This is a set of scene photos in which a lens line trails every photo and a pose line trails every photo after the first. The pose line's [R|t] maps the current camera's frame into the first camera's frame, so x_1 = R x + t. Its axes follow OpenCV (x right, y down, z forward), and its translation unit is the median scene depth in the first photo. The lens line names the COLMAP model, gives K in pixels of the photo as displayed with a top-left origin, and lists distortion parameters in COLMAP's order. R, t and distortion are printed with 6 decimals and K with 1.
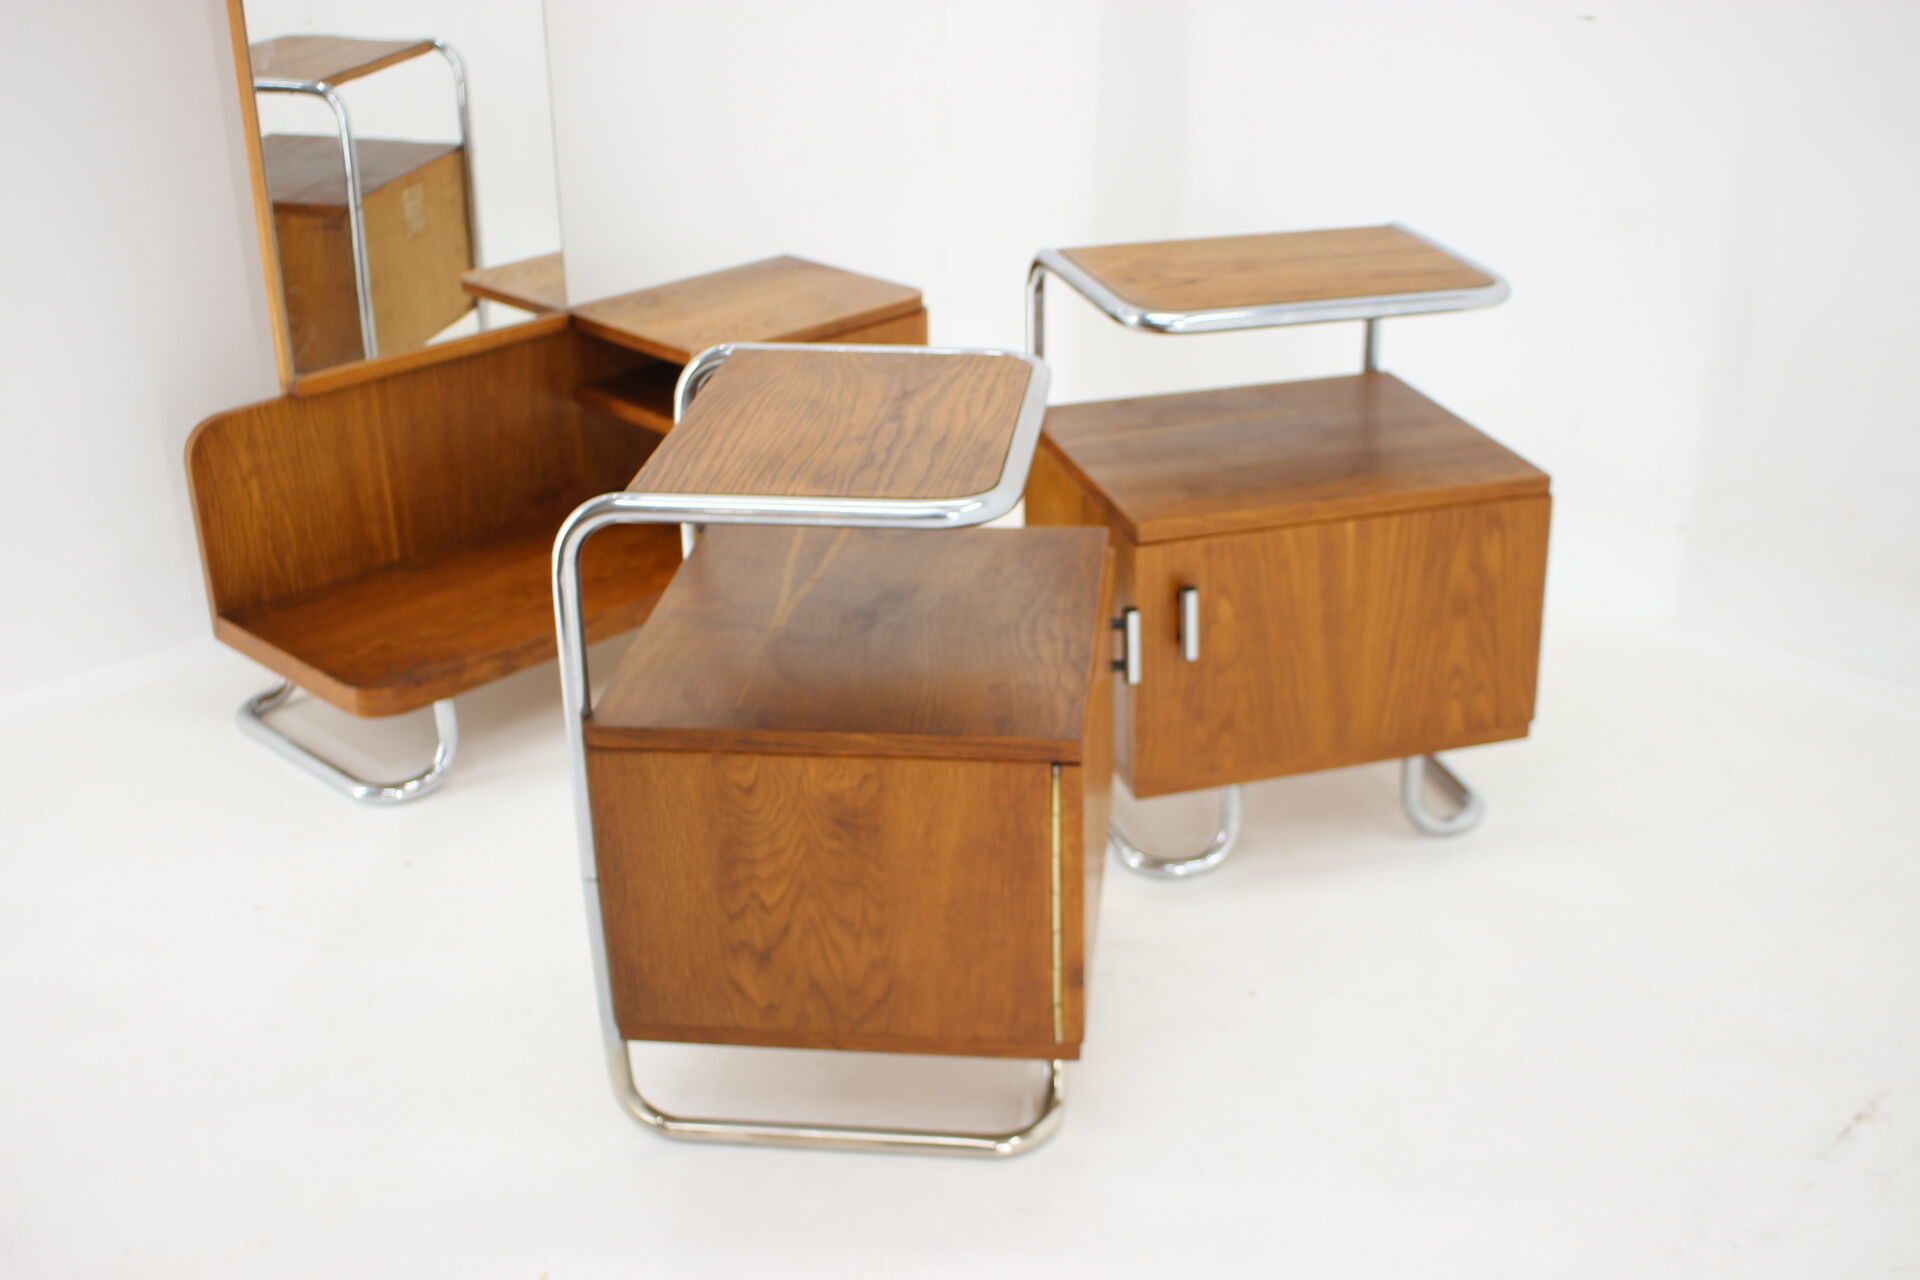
lens RADIAL K [[2154.0, 0, 965.2], [0, 2154.0, 696.5], [0, 0, 1]] dist [-0.102863, 0.015861]
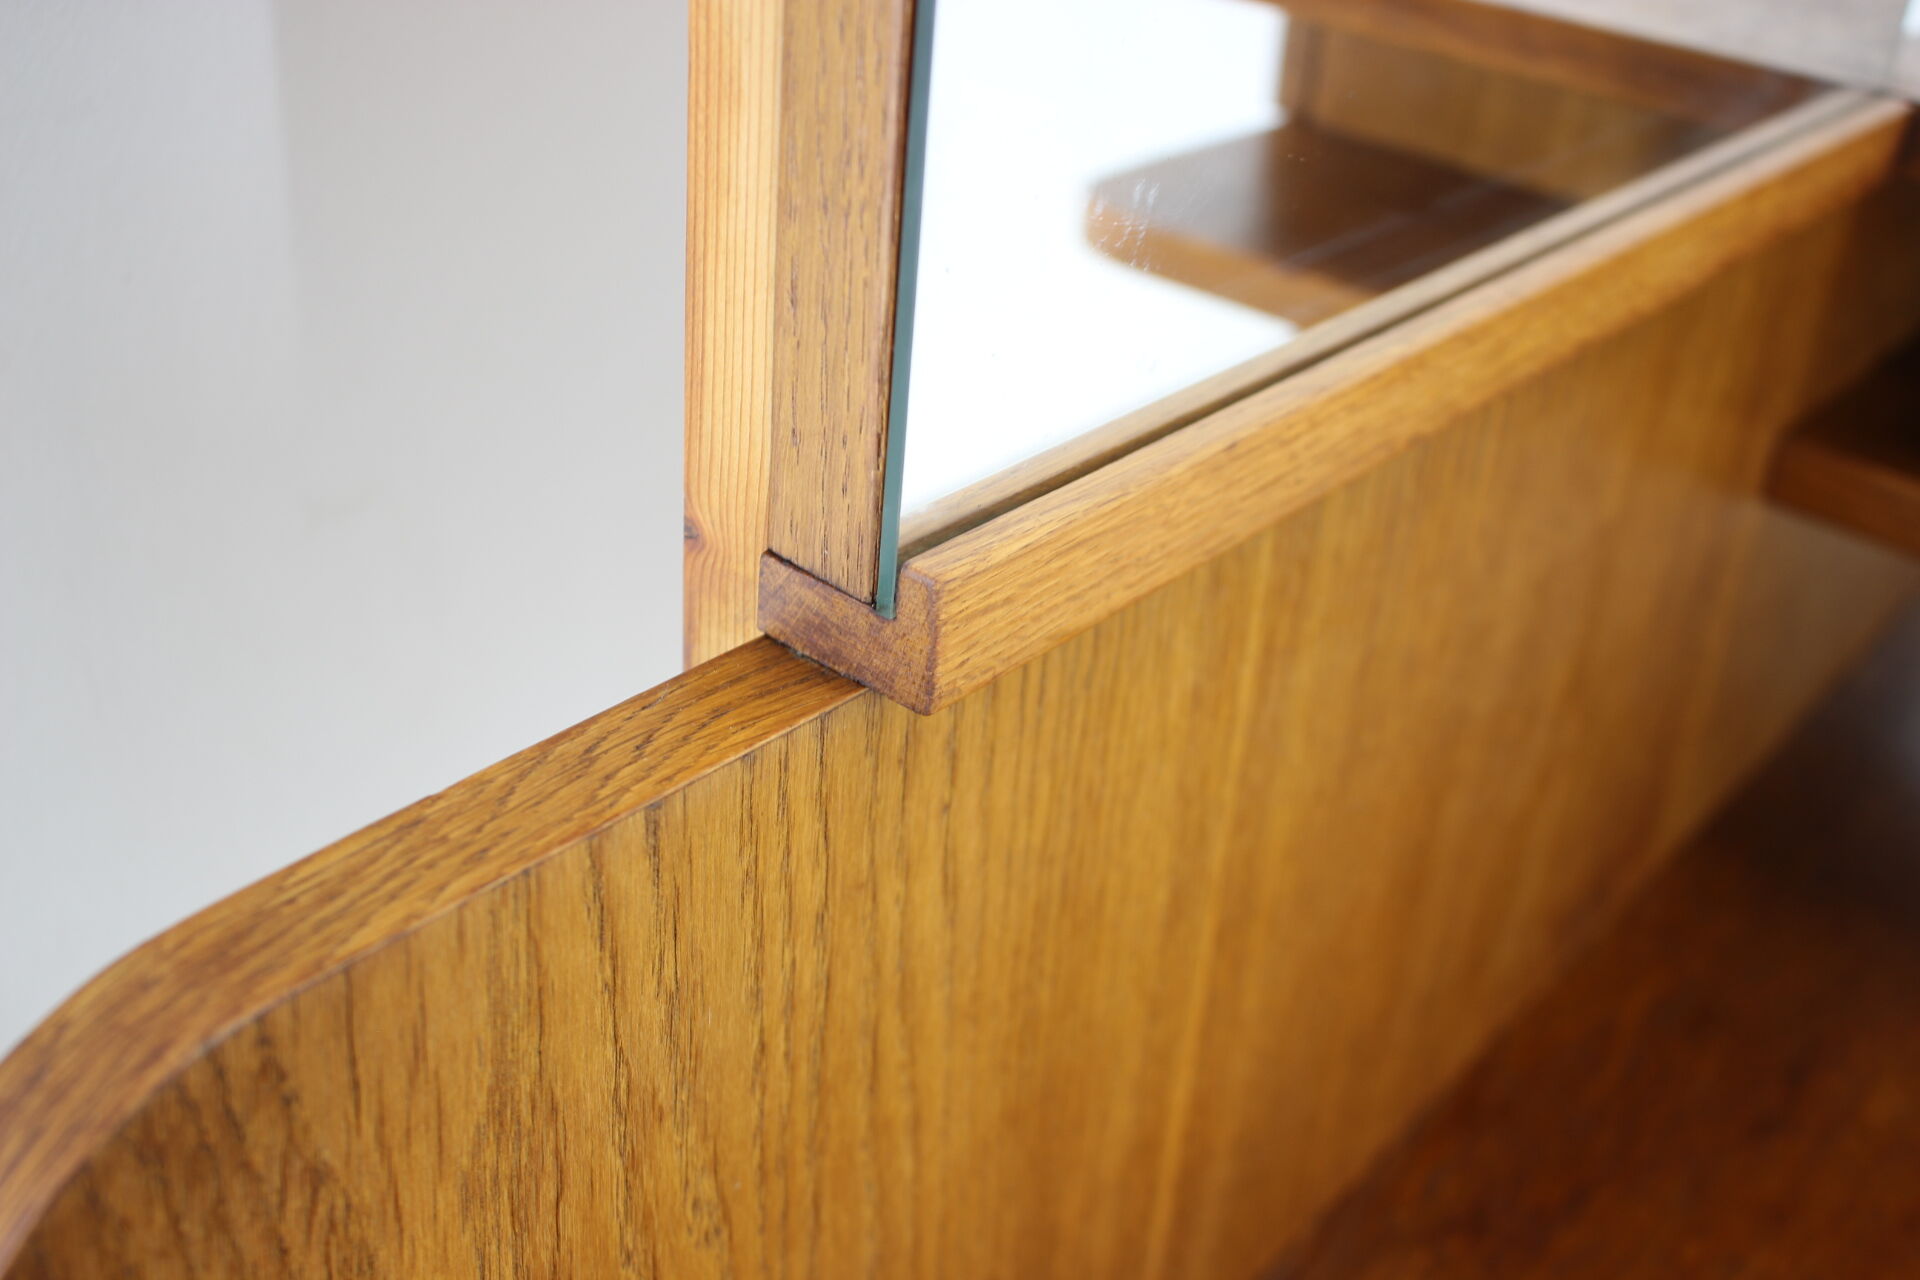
lens RADIAL K [[2109.7, 0, 965.3], [0, 2109.7, 693.6], [0, 0, 1]] dist [-0.125888, 0.120995]
pose [[0.993387, 0.025277, 0.112000, -0.320575], [-0.035642, 0.995165, 0.091524, -0.150235], [-0.109145, -0.094911, 0.989484, 0.881405]]
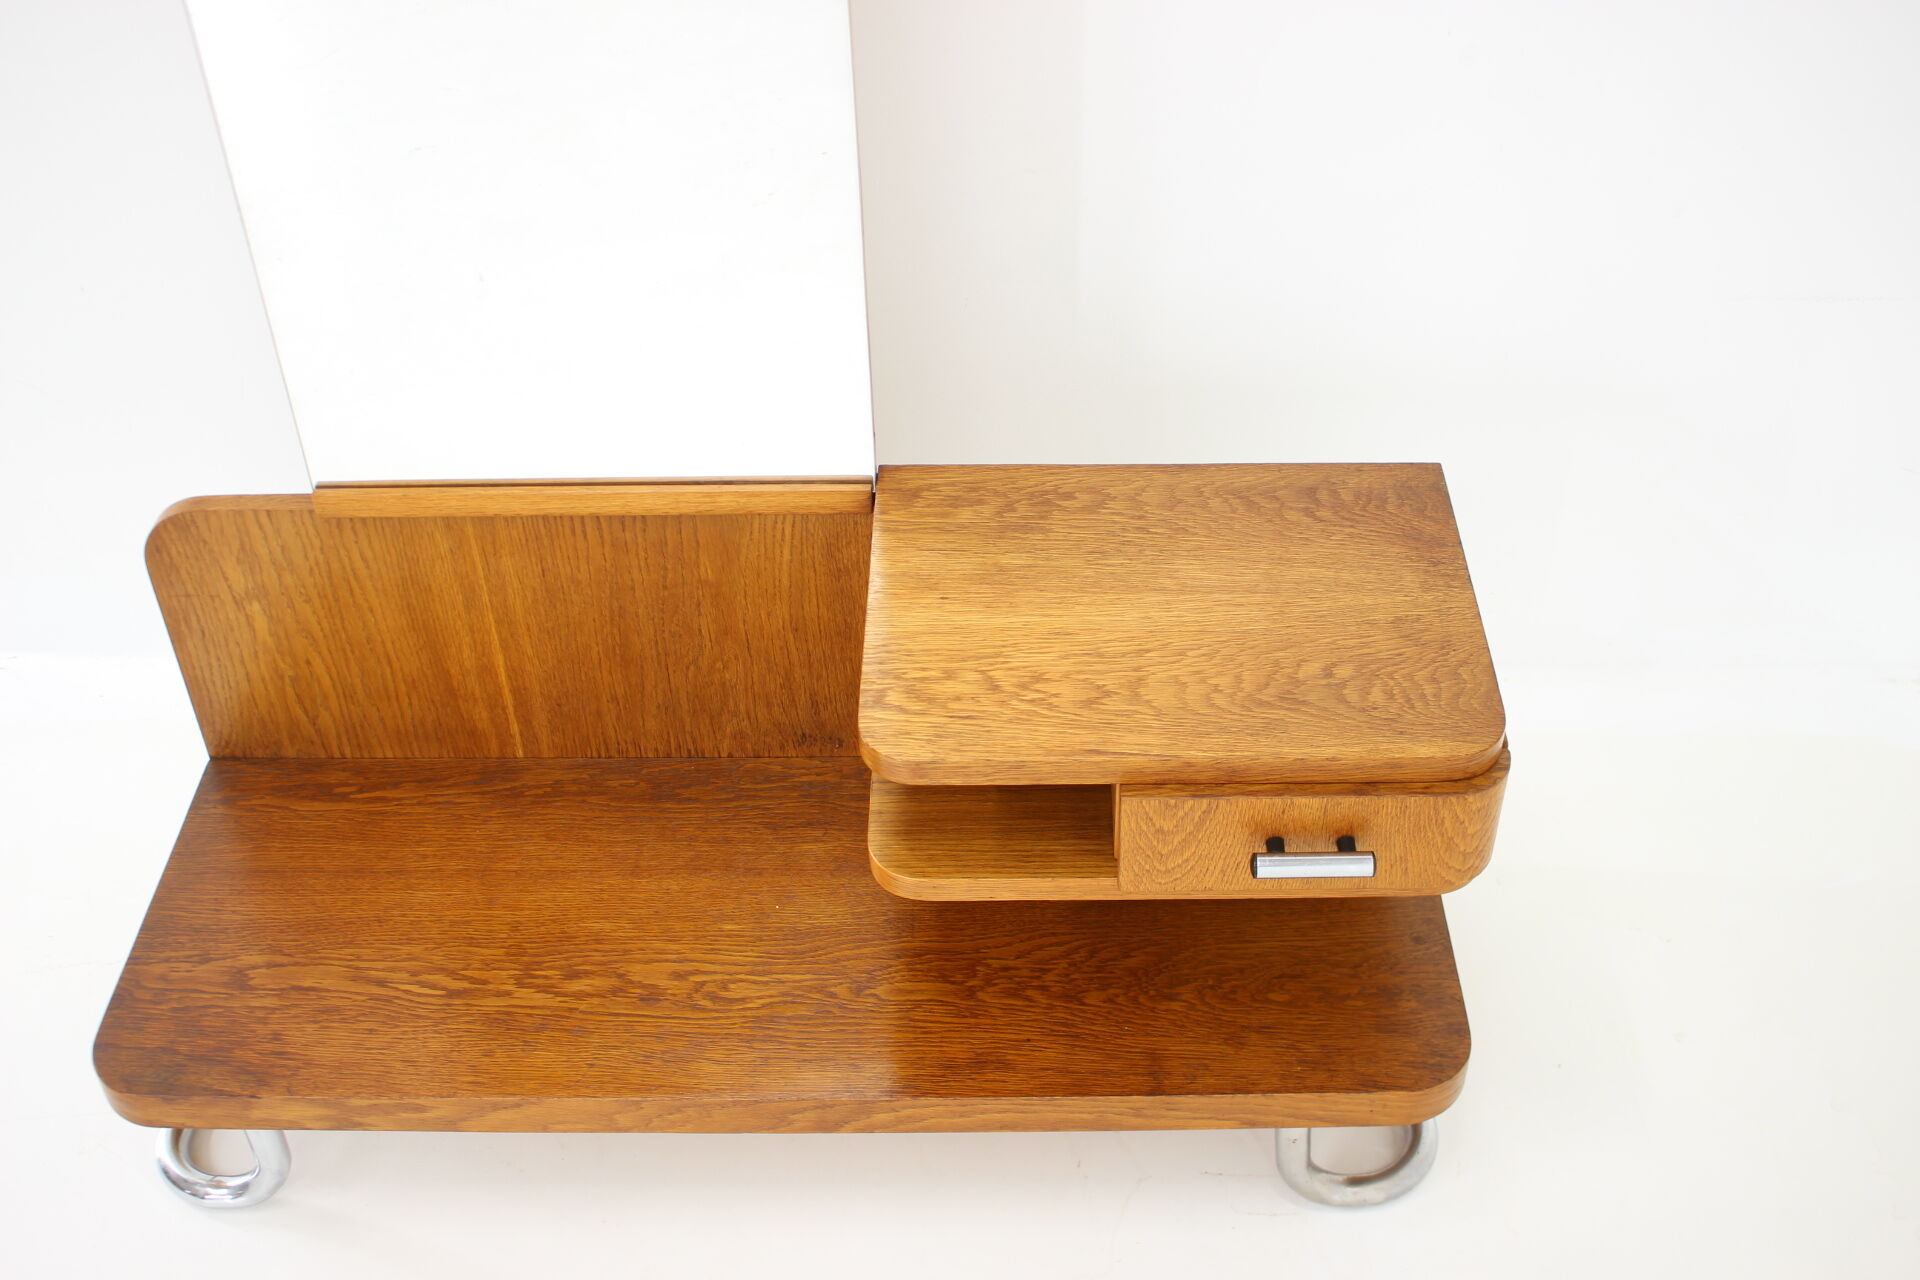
lens RADIAL K [[2109.7, 0, 965.3], [0, 2109.7, 693.6], [0, 0, 1]] dist [-0.125888, 0.120995]
pose [[0.691163, 0.470268, -0.548765, 0.155388], [-0.302005, 0.877790, 0.371857, -0.365851], [0.656572, -0.091284, 0.748719, 0.672190]]
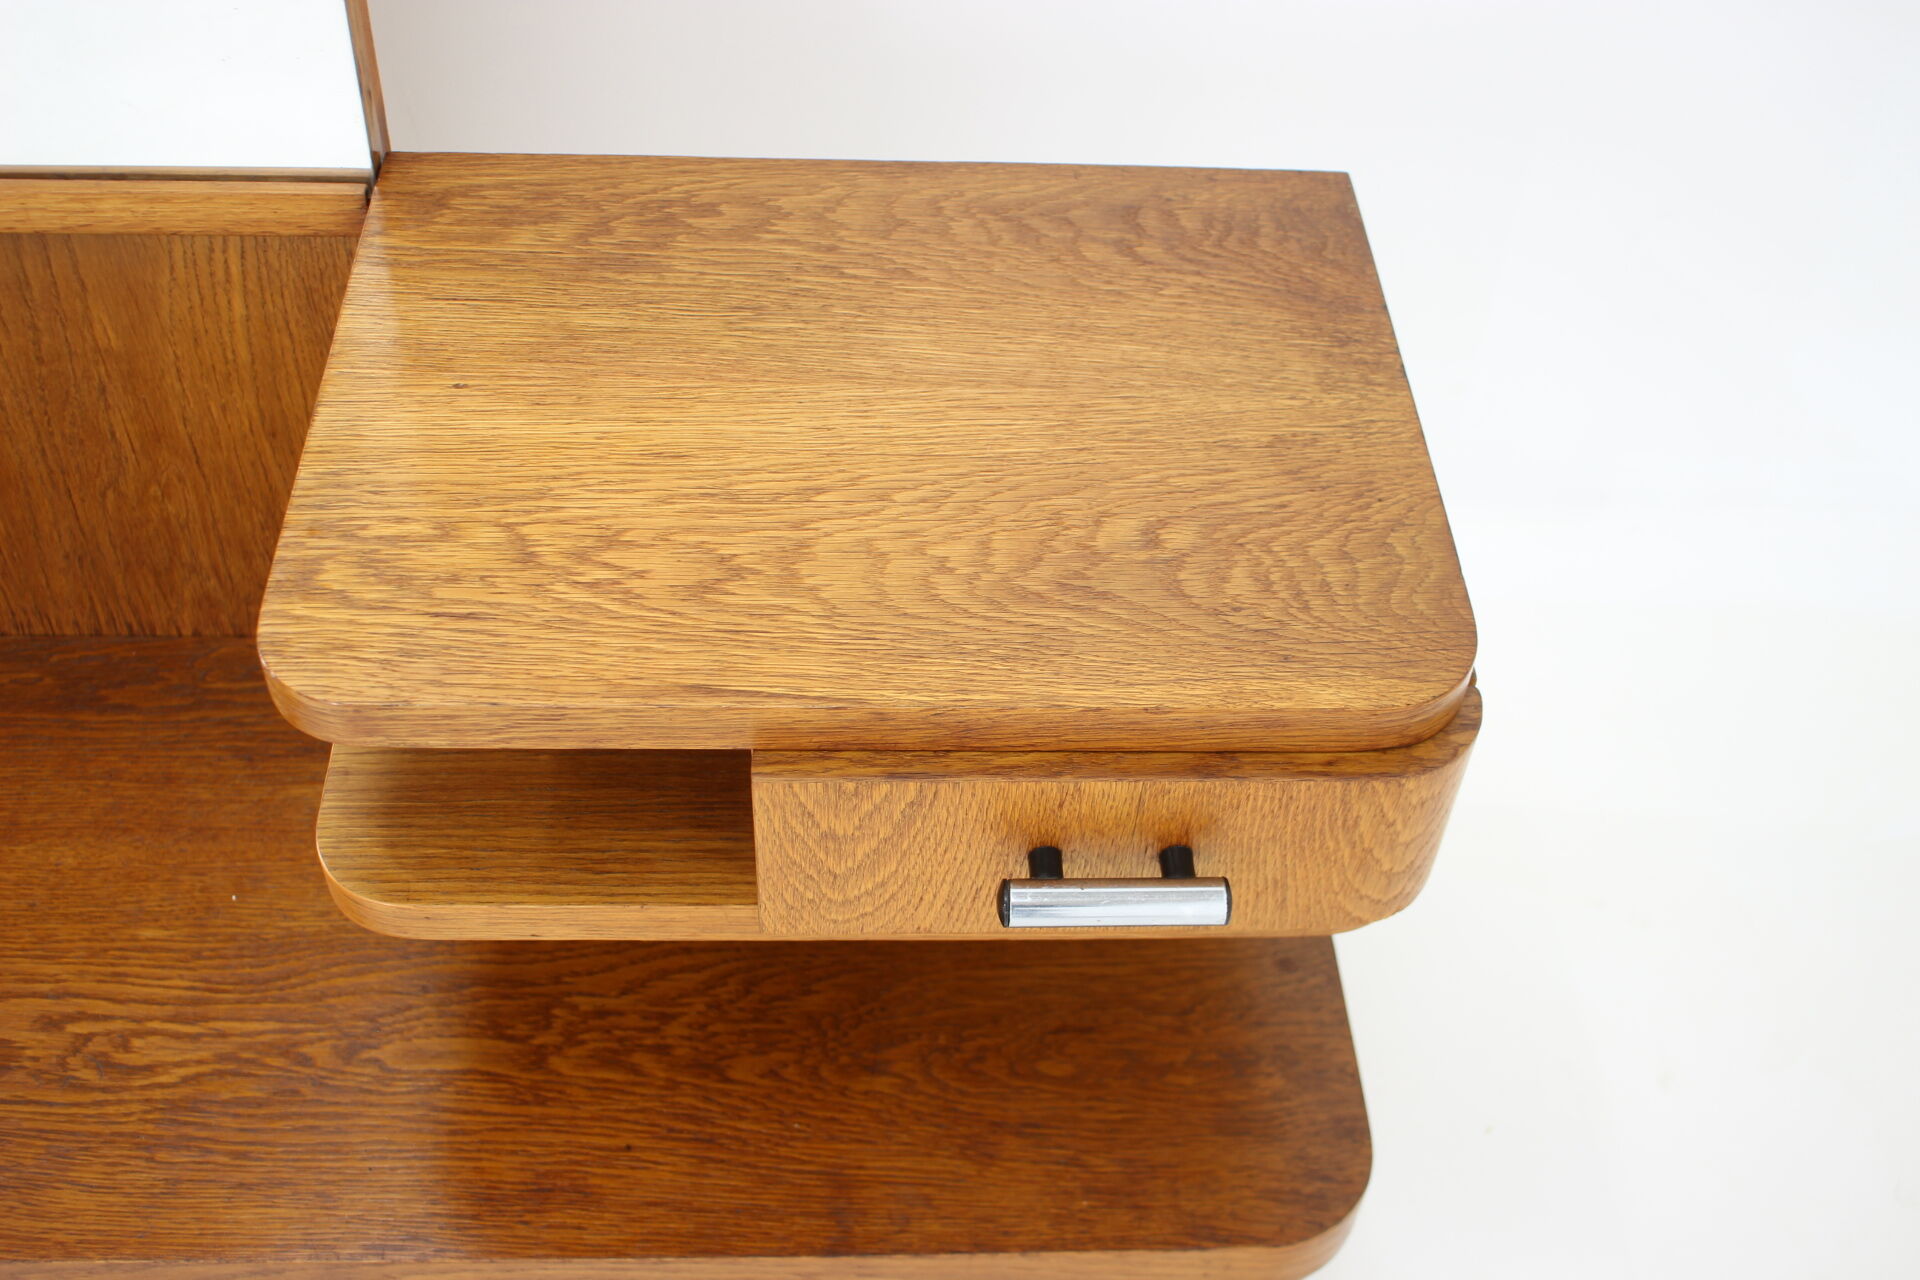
lens RADIAL K [[2109.7, 0, 965.3], [0, 2109.7, 693.6], [0, 0, 1]] dist [-0.125888, 0.120995]
pose [[0.727192, 0.529857, -0.436398, 0.047809], [-0.348230, 0.832624, 0.430666, -0.300886], [0.591547, -0.161210, 0.789990, 0.875923]]
